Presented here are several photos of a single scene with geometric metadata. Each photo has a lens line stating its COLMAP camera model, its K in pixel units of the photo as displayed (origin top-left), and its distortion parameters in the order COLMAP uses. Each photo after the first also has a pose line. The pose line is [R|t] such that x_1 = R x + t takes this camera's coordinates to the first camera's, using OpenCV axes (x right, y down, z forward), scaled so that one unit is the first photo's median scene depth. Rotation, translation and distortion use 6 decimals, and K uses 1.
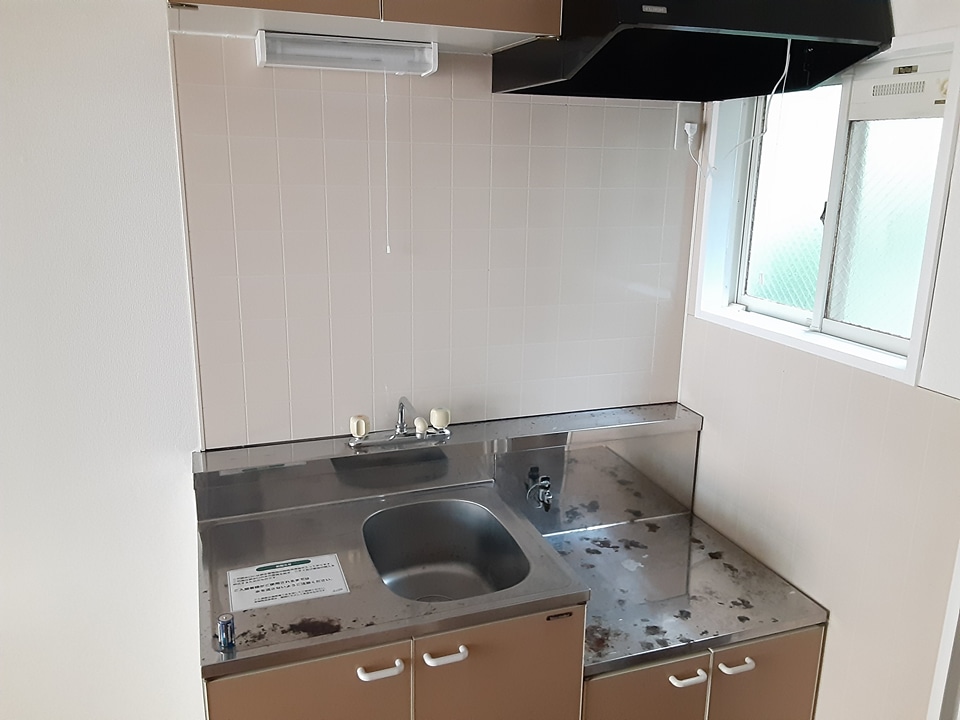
lens RADIAL K [[772.0, 0, 482.5], [0, 772.0, 354.9], [0, 0, 1]] dist [0.113792, -0.158359]
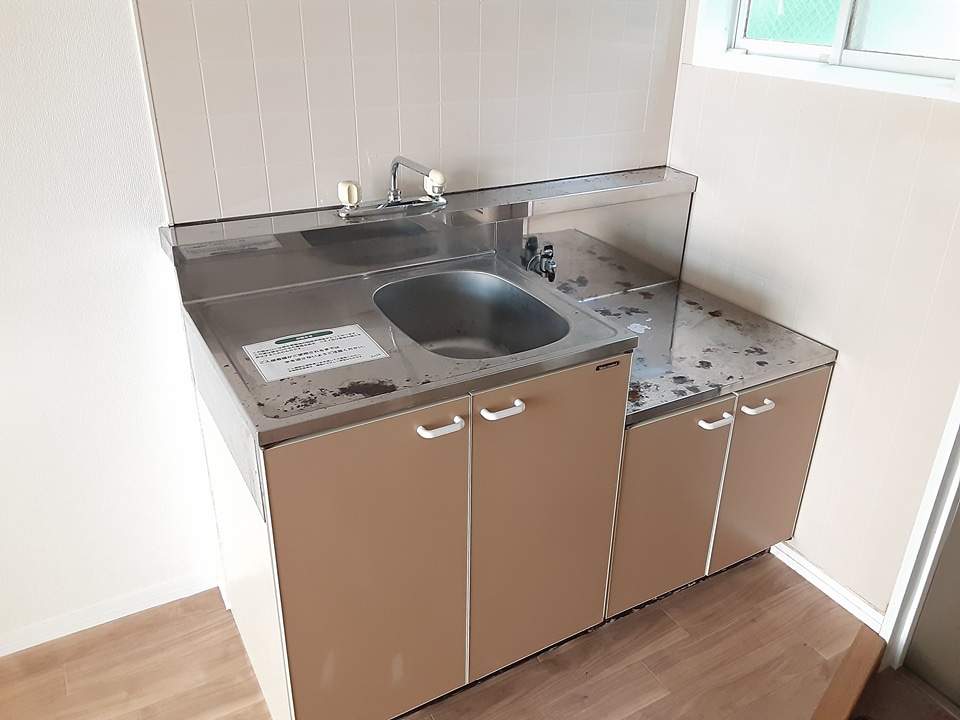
lens RADIAL K [[772.0, 0, 480.9], [0, 772.0, 357.3], [0, 0, 1]] dist [0.113792, -0.158359]
pose [[0.985923, -0.074645, 0.149609, -0.163999], [0.041569, 0.976148, 0.213090, 0.095301], [-0.161947, -0.203871, 0.965510, 0.088389]]
